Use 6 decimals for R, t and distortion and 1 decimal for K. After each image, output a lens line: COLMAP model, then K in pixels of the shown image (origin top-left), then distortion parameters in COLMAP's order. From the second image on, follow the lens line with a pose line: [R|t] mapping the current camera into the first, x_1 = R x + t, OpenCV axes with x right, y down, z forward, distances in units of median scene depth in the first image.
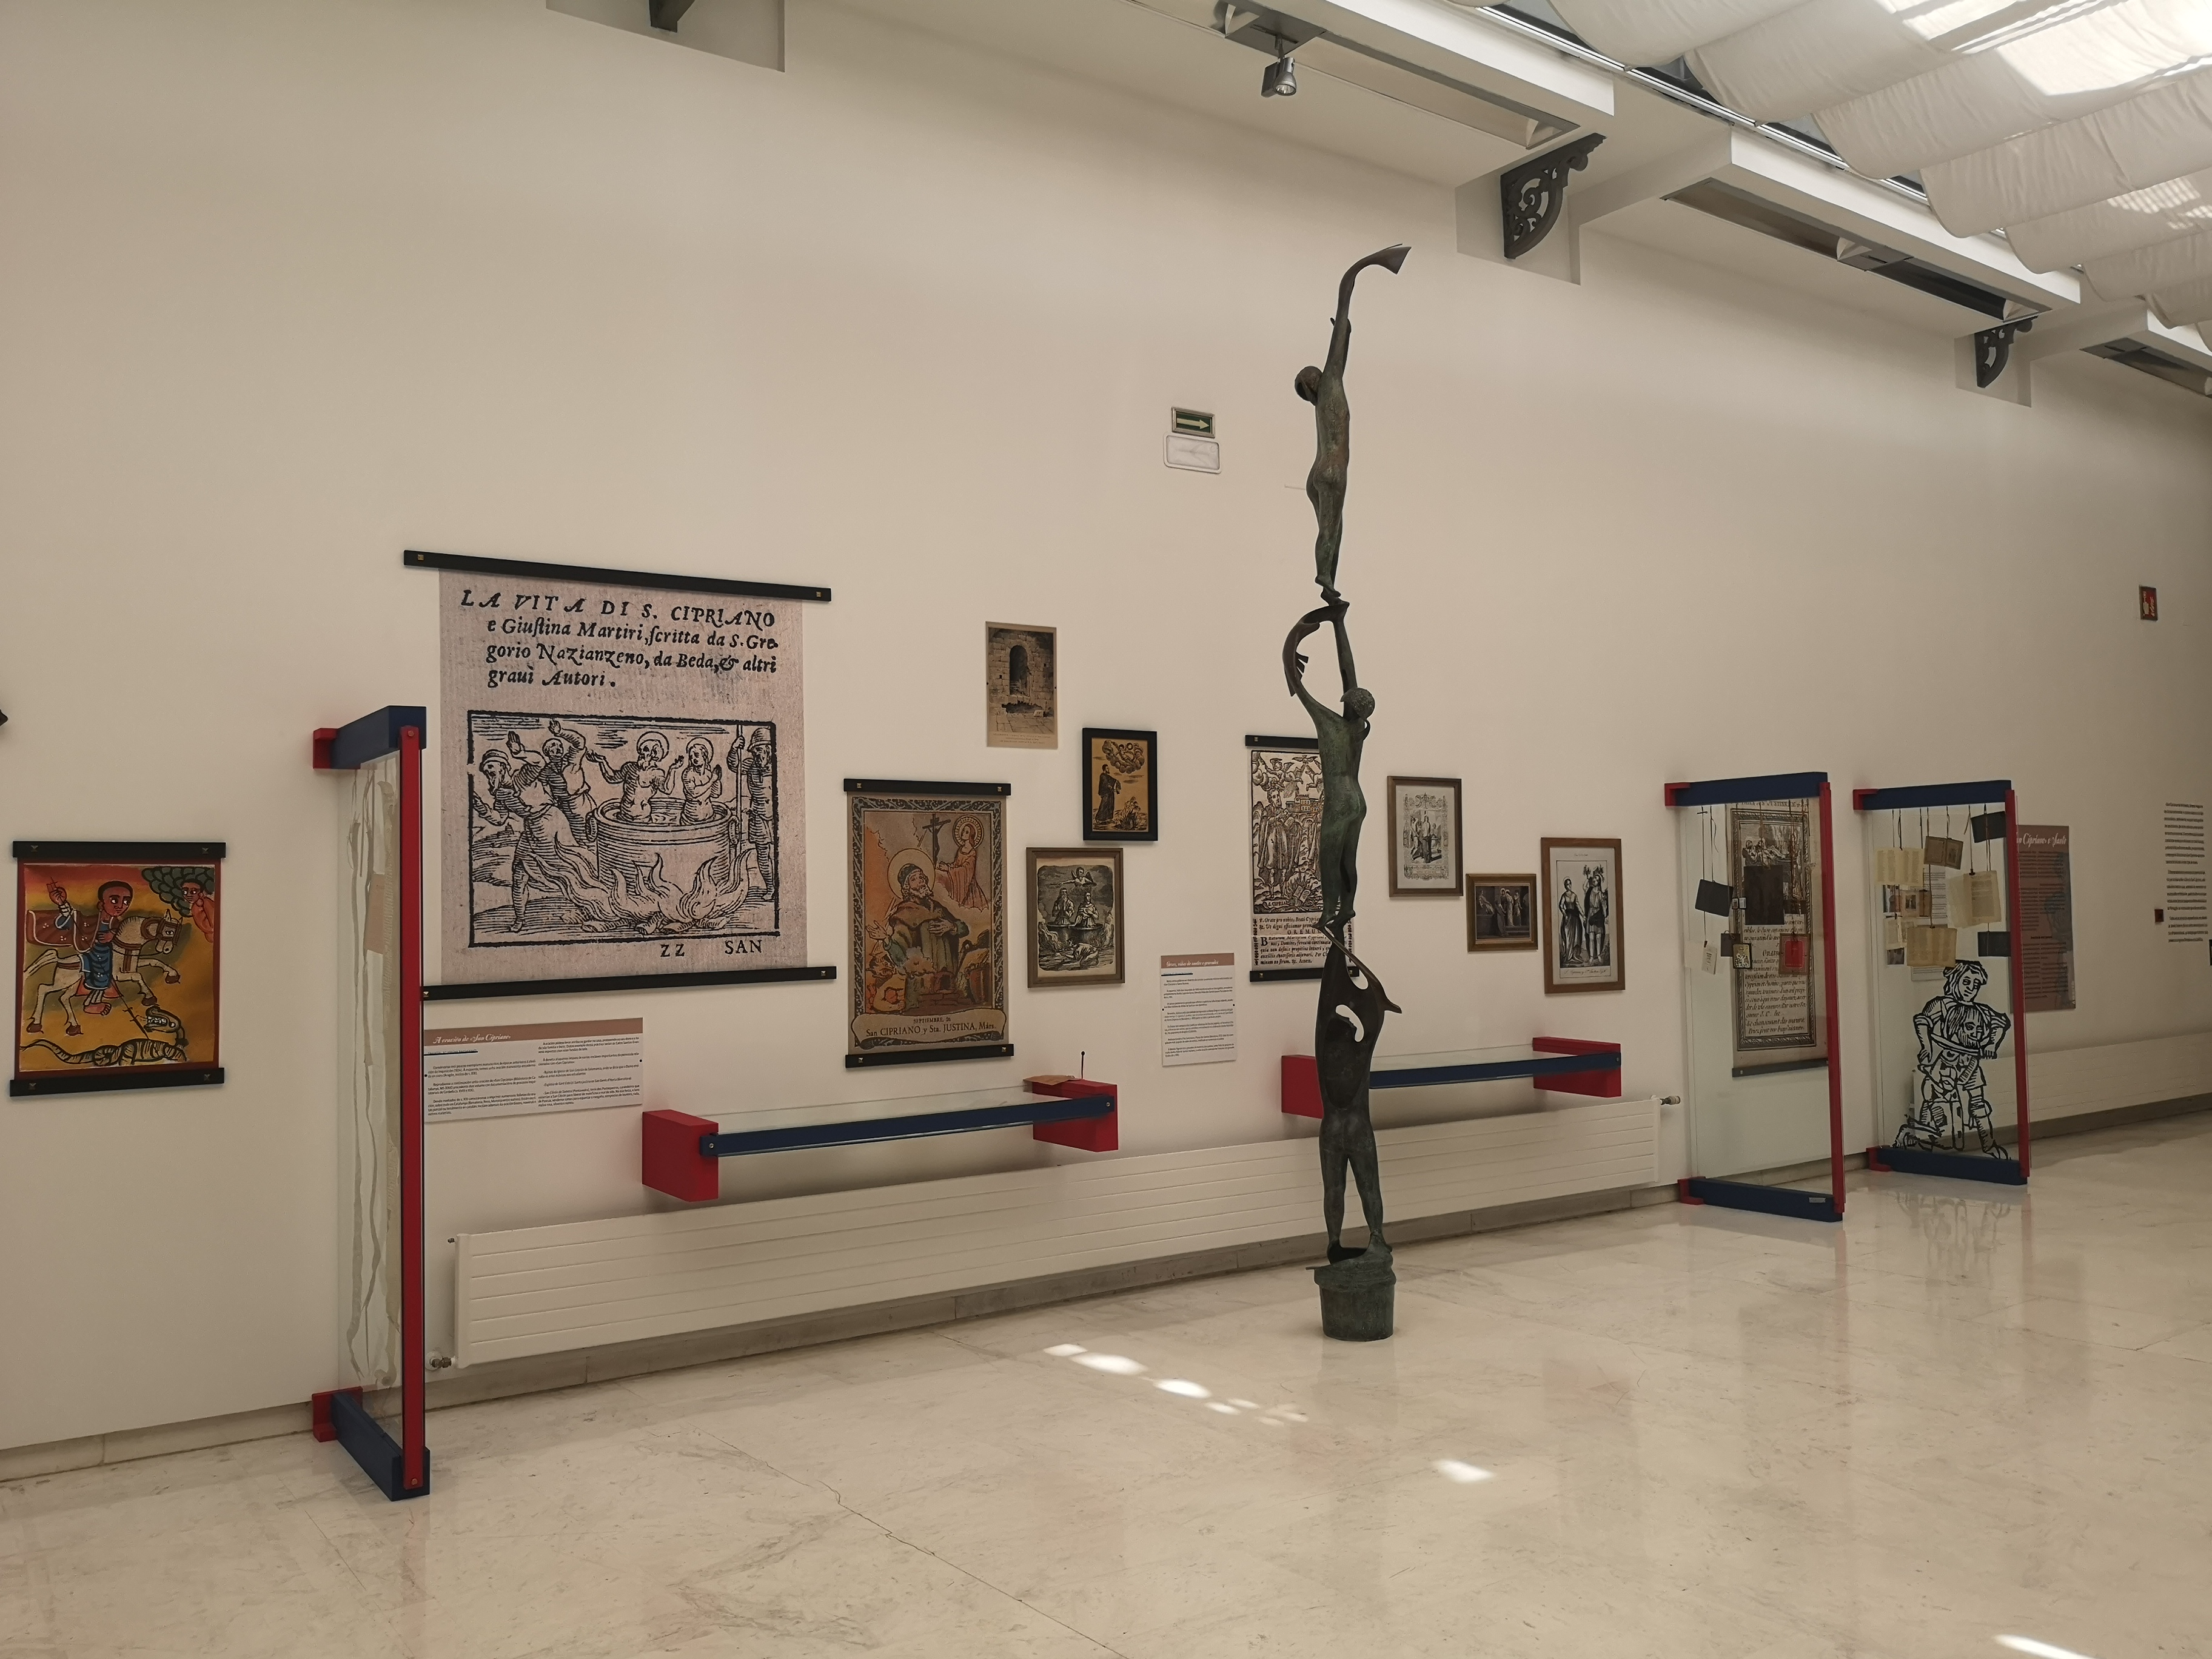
lens RADIAL K [[1772.7, 0, 1106.0], [0, 1772.7, 829.5], [0, 0, 1]] dist [-0.050975, -0.000310]
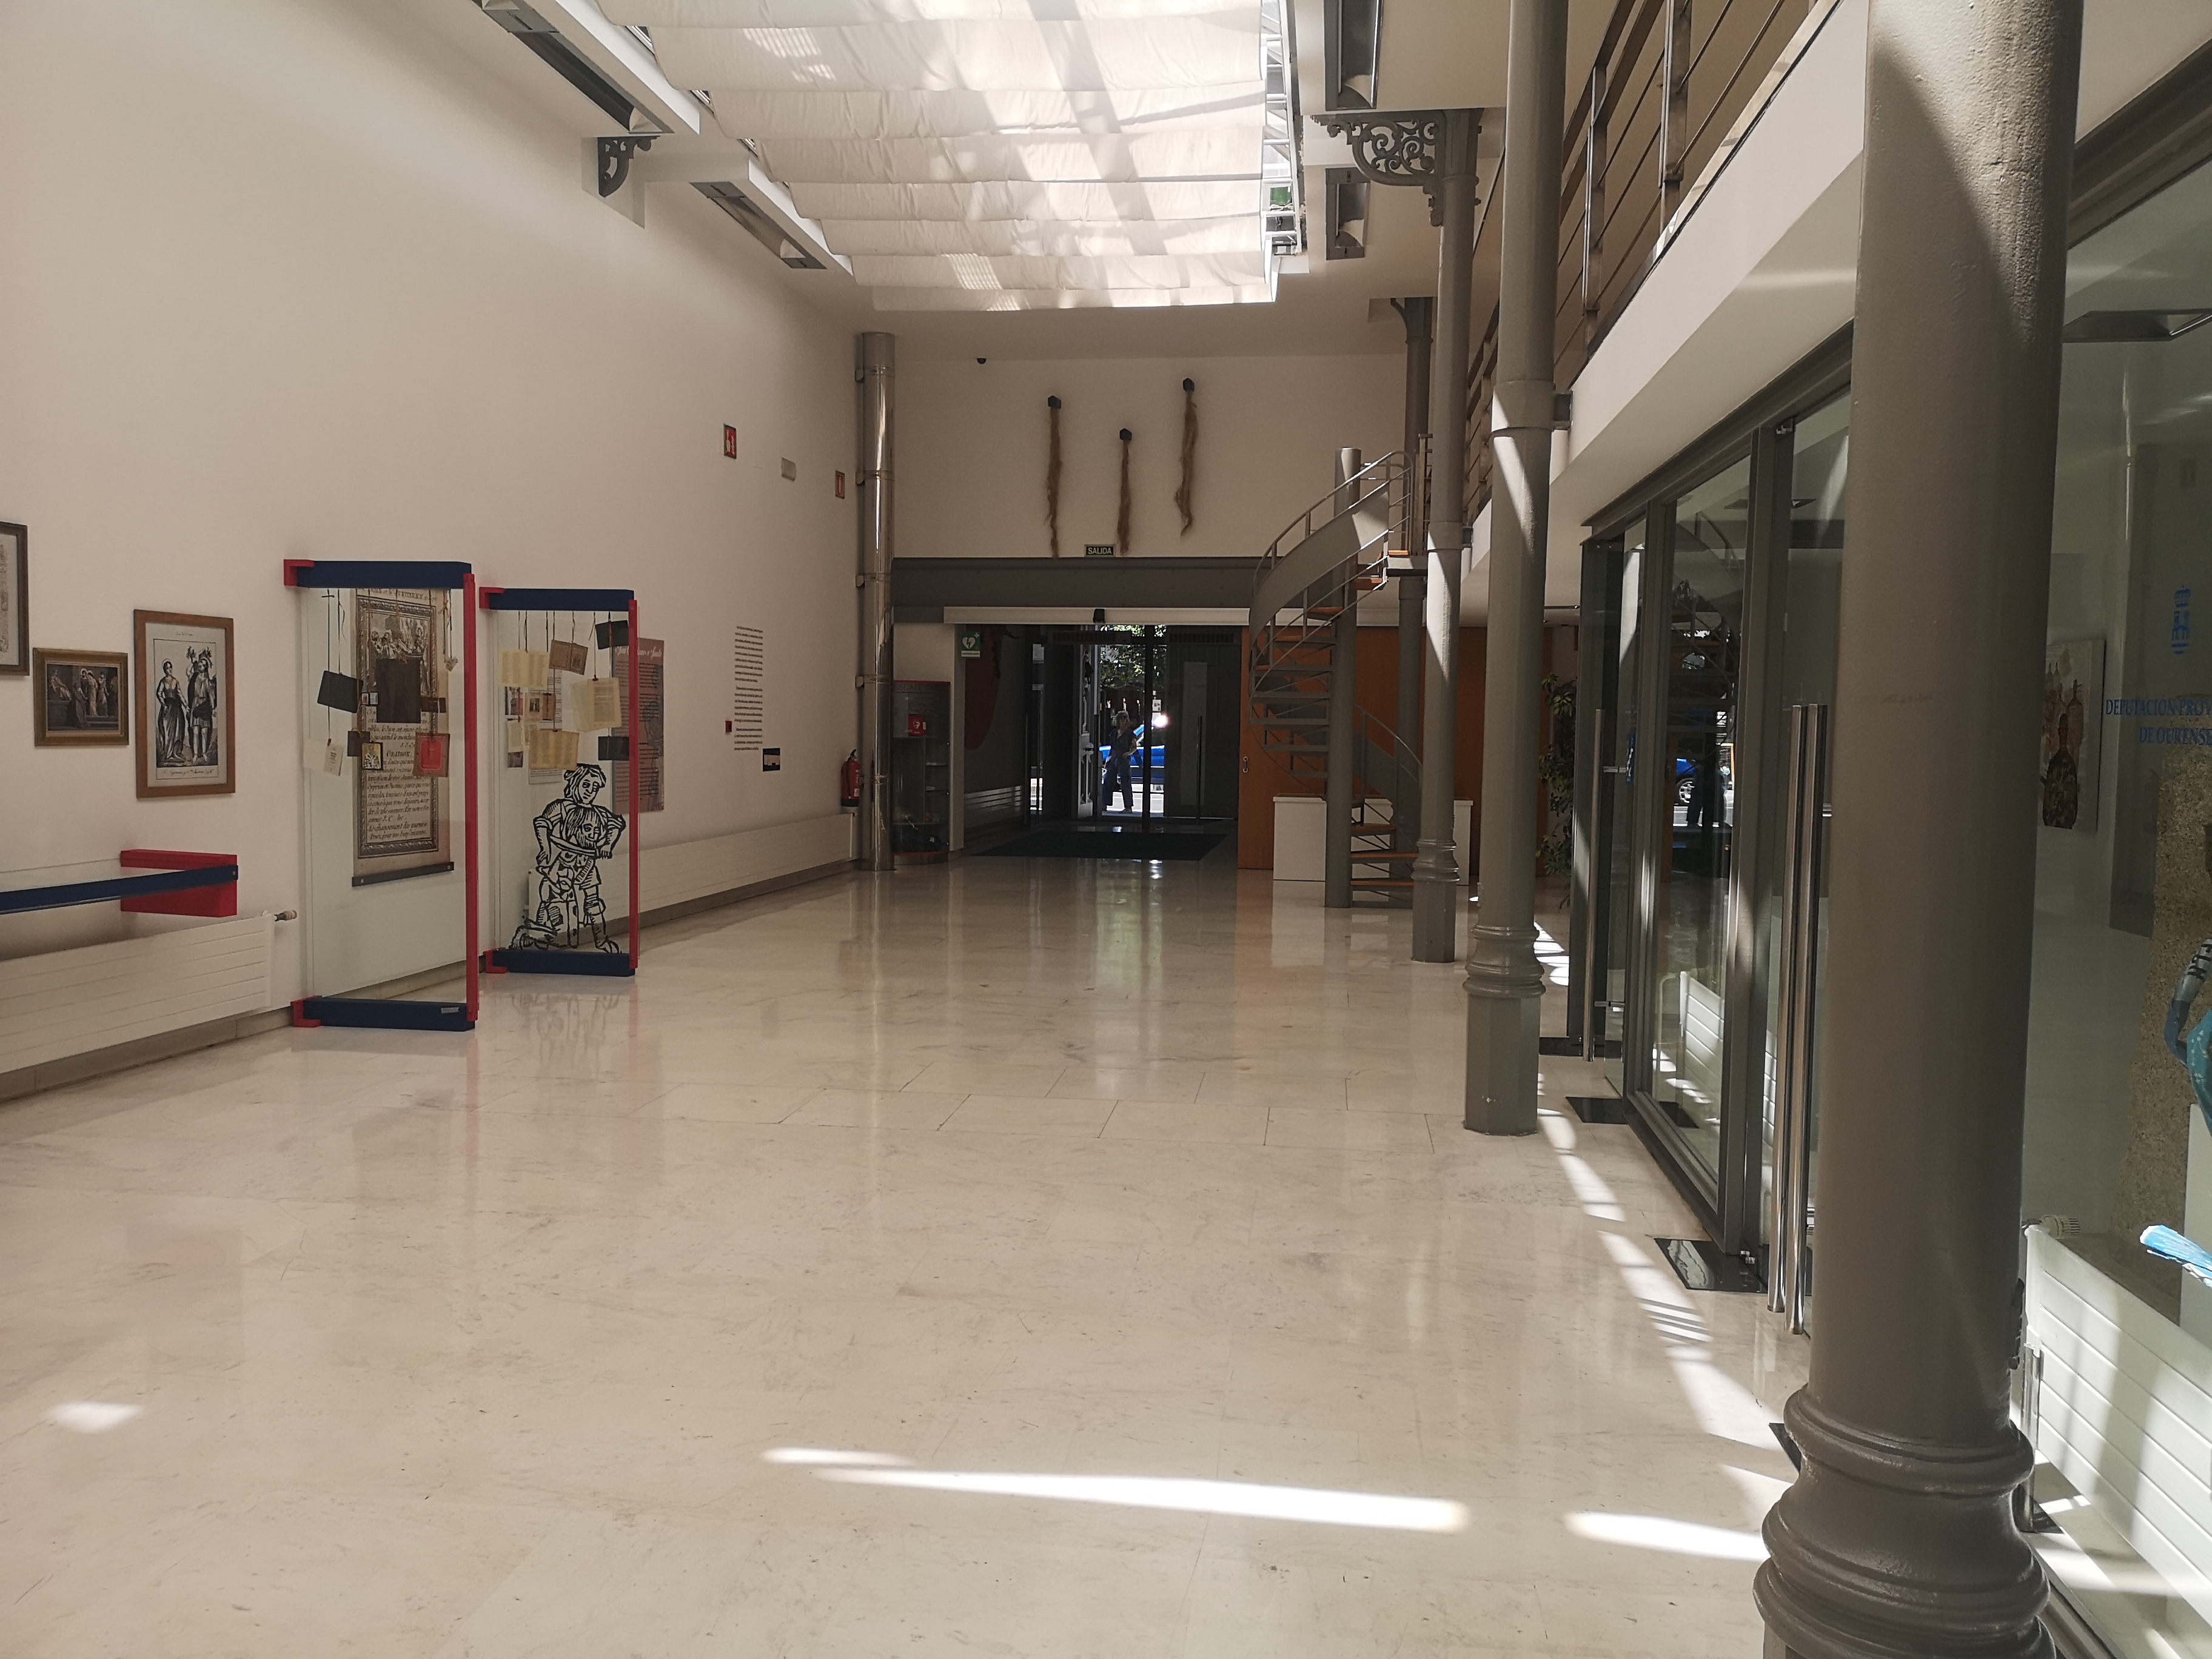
lens RADIAL K [[1667.2, 0, 1106.0], [0, 1667.2, 829.5], [0, 0, 1]] dist [0.067810, -0.078157]
pose [[0.688539, -0.022574, 0.724848, -0.013507], [-0.058621, 0.994512, 0.086656, 0.010303], [-0.722826, -0.102157, 0.683437, 0.107873]]
